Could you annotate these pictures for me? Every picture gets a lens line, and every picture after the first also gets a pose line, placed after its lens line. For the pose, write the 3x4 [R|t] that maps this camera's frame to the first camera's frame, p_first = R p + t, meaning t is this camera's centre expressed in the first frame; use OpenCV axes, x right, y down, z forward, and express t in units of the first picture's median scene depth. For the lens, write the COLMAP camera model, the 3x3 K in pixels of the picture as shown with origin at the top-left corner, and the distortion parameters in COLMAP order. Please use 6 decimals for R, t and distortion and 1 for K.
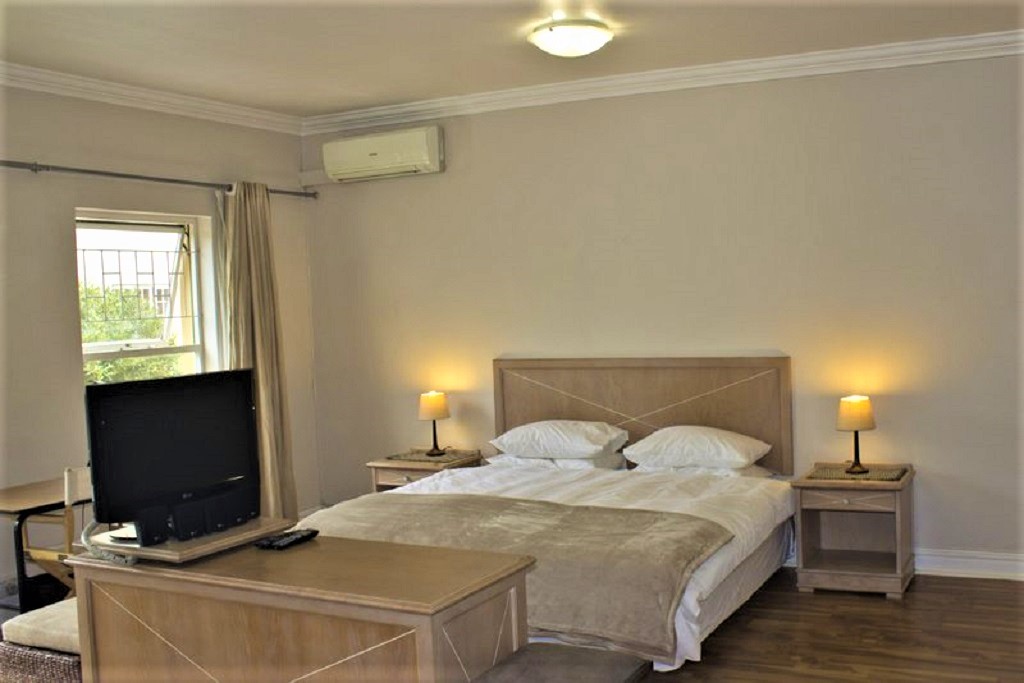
lens RADIAL K [[1009.1, 0, 512.0], [0, 1009.1, 341.5], [0, 0, 1]] dist [-0.079463, 0.003760]
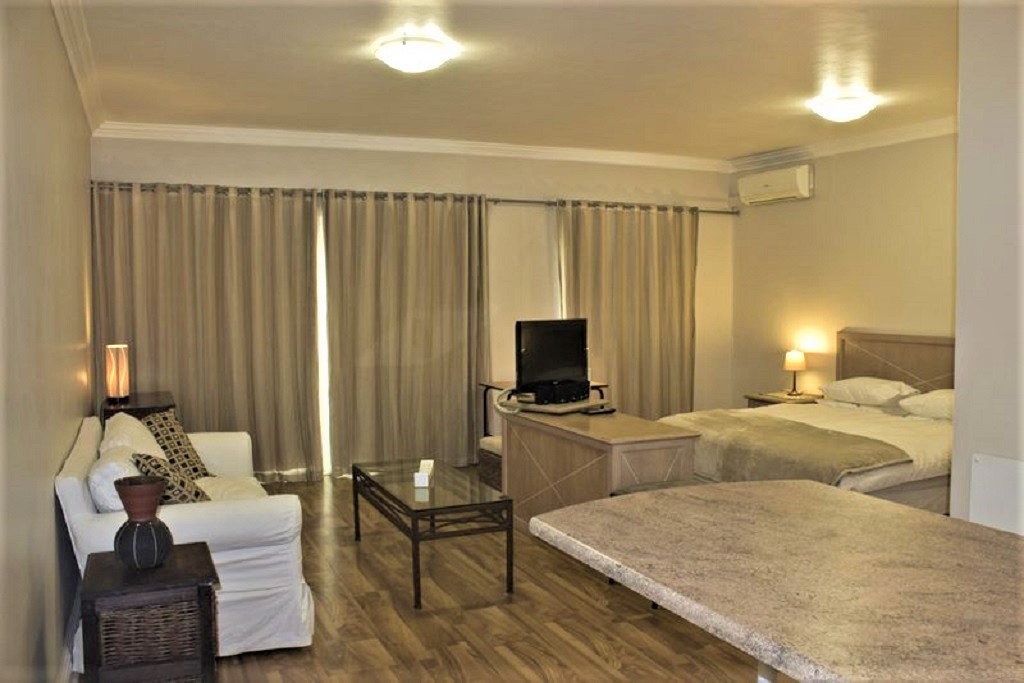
lens RADIAL K [[871.6, 0, 512.0], [0, 871.6, 341.5], [0, 0, 1]] dist [-0.142263, 0.069714]
pose [[0.778594, 0.069552, -0.623661, 0.389595], [-0.052073, 0.997572, 0.046242, 0.000505], [0.625363, -0.003528, 0.780326, -0.214089]]
